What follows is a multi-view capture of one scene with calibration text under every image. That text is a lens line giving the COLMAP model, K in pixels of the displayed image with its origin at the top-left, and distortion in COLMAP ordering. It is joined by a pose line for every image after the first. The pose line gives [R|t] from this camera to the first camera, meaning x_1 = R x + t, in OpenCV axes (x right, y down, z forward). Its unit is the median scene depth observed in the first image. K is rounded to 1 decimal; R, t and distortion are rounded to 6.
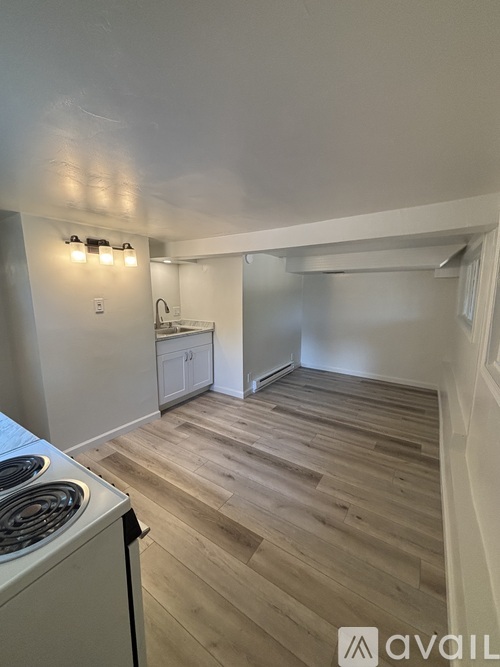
lens RADIAL K [[272.1, 0, 251.8], [0, 272.1, 332.5], [0, 0, 1]] dist [-0.000420, -0.000112]
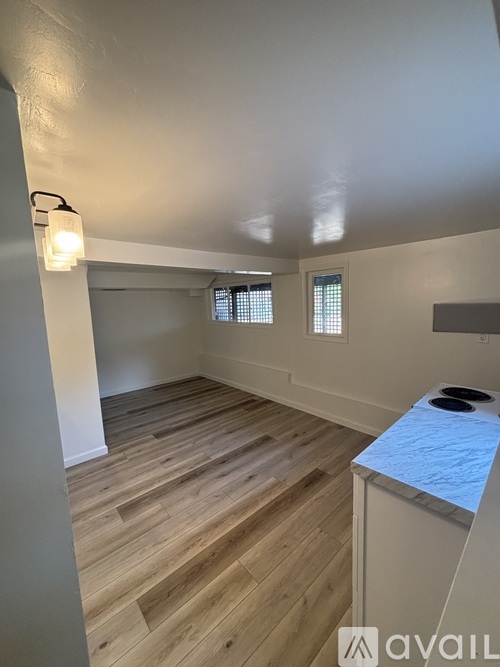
lens RADIAL K [[272.1, 0, 251.8], [0, 272.1, 332.5], [0, 0, 1]] dist [-0.000420, -0.000112]
pose [[0.251596, -0.126661, 0.959509, -0.840745], [0.190365, 0.978509, 0.079252, -0.093486], [-0.948926, 0.162717, 0.270300, 0.494340]]
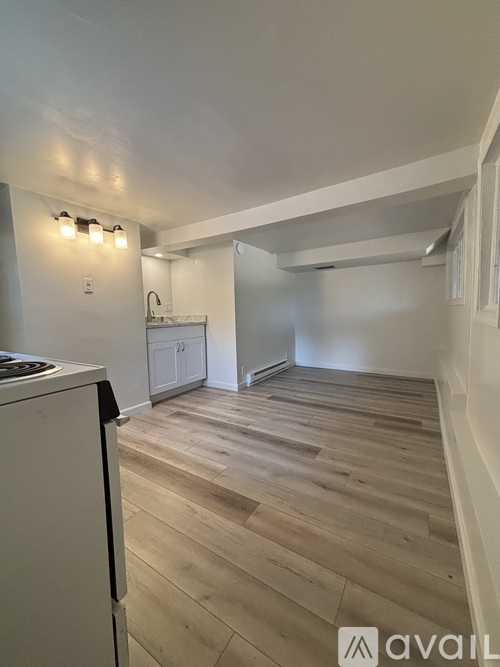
lens RADIAL K [[272.1, 0, 251.8], [0, 272.1, 332.5], [0, 0, 1]] dist [-0.000420, -0.000112]
pose [[0.999442, -0.026272, 0.020645, 0.006296], [0.027779, 0.996684, -0.076476, 0.150933], [-0.018568, 0.077007, 0.996858, 0.018160]]
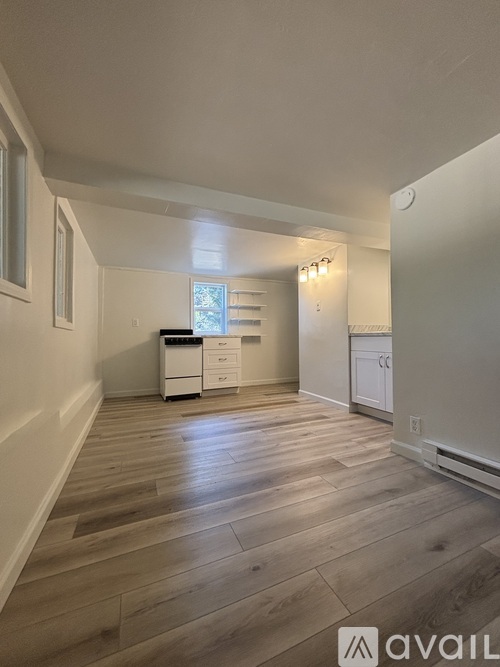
lens RADIAL K [[272.1, 0, 251.8], [0, 272.1, 332.5], [0, 0, 1]] dist [-0.000420, -0.000112]
pose [[-0.546551, -0.014543, -0.837300, 0.828647], [-0.125491, 0.989981, 0.064720, -0.001322], [0.827970, 0.140447, -0.542900, 1.416350]]
